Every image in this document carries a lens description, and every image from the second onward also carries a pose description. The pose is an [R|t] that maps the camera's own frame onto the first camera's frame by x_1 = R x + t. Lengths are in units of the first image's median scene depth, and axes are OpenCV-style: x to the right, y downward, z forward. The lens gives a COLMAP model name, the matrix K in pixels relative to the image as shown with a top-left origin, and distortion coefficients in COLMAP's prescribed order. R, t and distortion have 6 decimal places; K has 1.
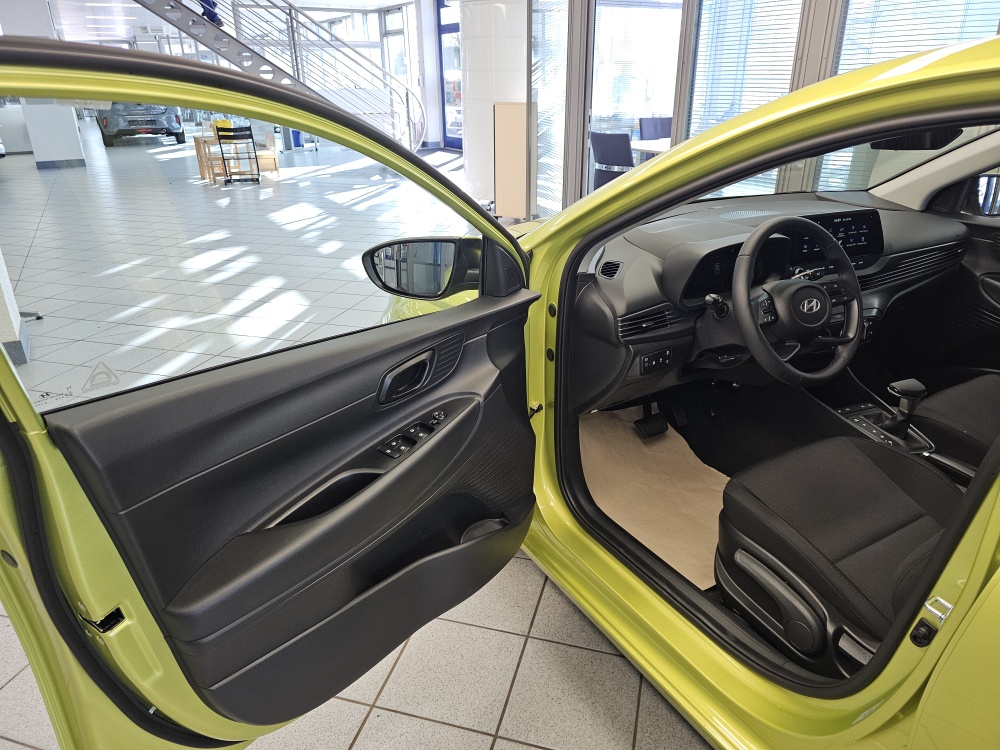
lens RADIAL K [[661.4, 0, 496.0], [0, 661.4, 363.1], [0, 0, 1]] dist [0.040625, -0.044241]
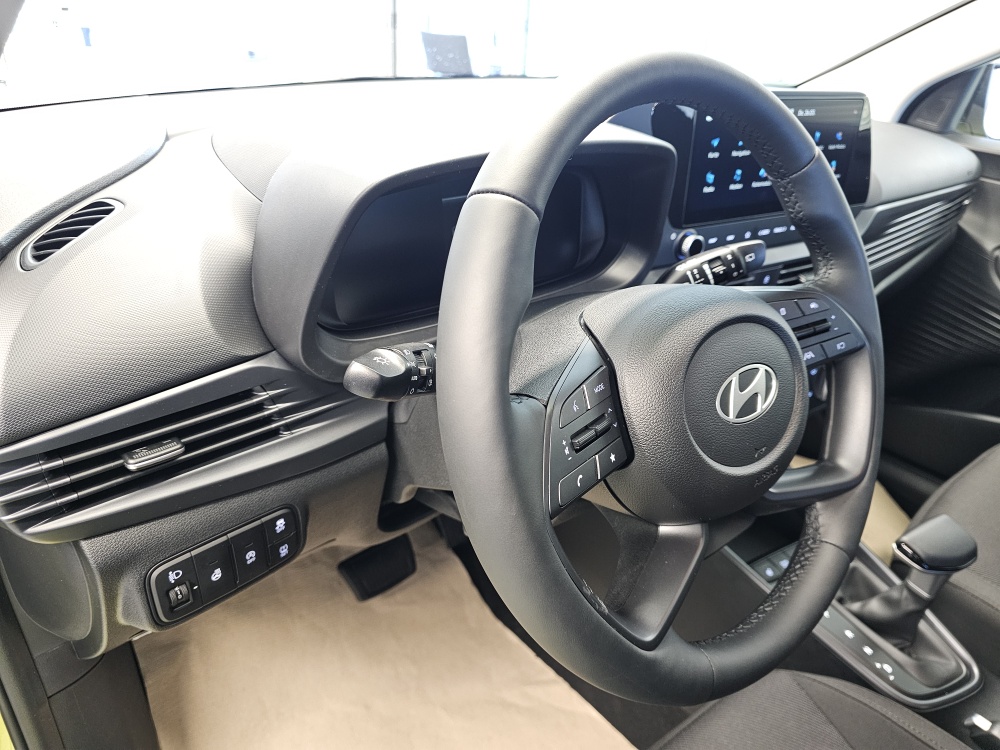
lens RADIAL K [[661.4, 0, 496.0], [0, 661.4, 363.1], [0, 0, 1]] dist [0.040625, -0.044241]
pose [[0.982874, -0.015435, 0.183633, 0.305979], [-0.000236, 0.996380, 0.085015, -0.114021], [-0.184281, -0.083603, 0.979312, 0.716484]]
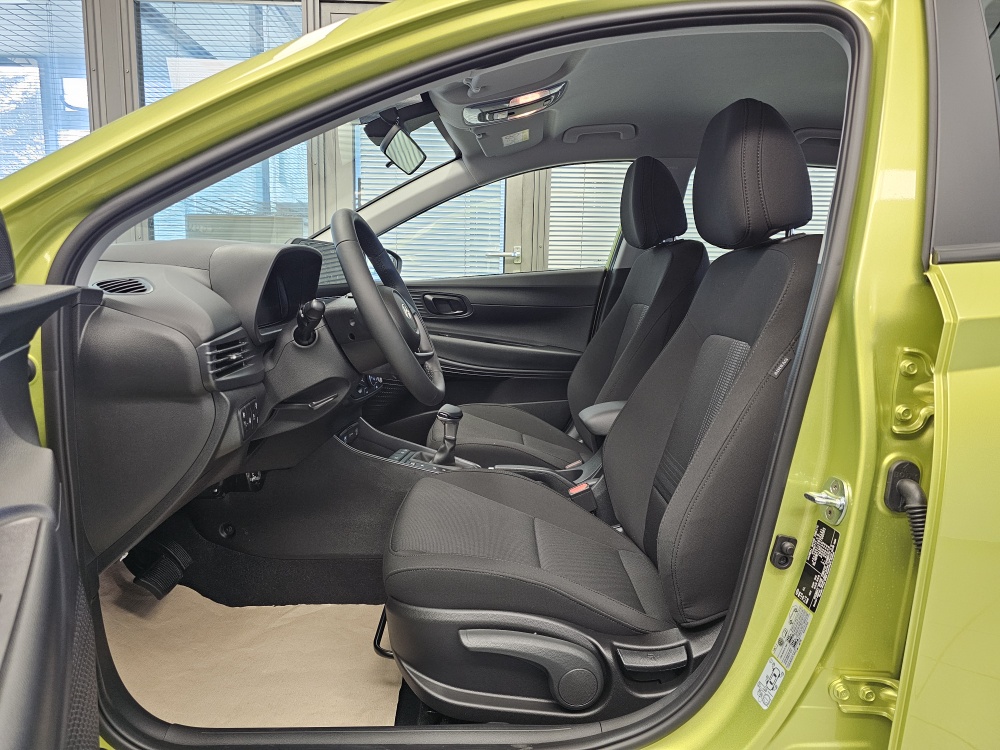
lens RADIAL K [[661.4, 0, 496.0], [0, 661.4, 363.1], [0, 0, 1]] dist [0.040625, -0.044241]
pose [[0.496250, -0.097581, 0.862678, -0.180179], [0.315772, 0.945894, -0.074651, 0.068242], [-0.808717, 0.309455, 0.500214, 0.488016]]
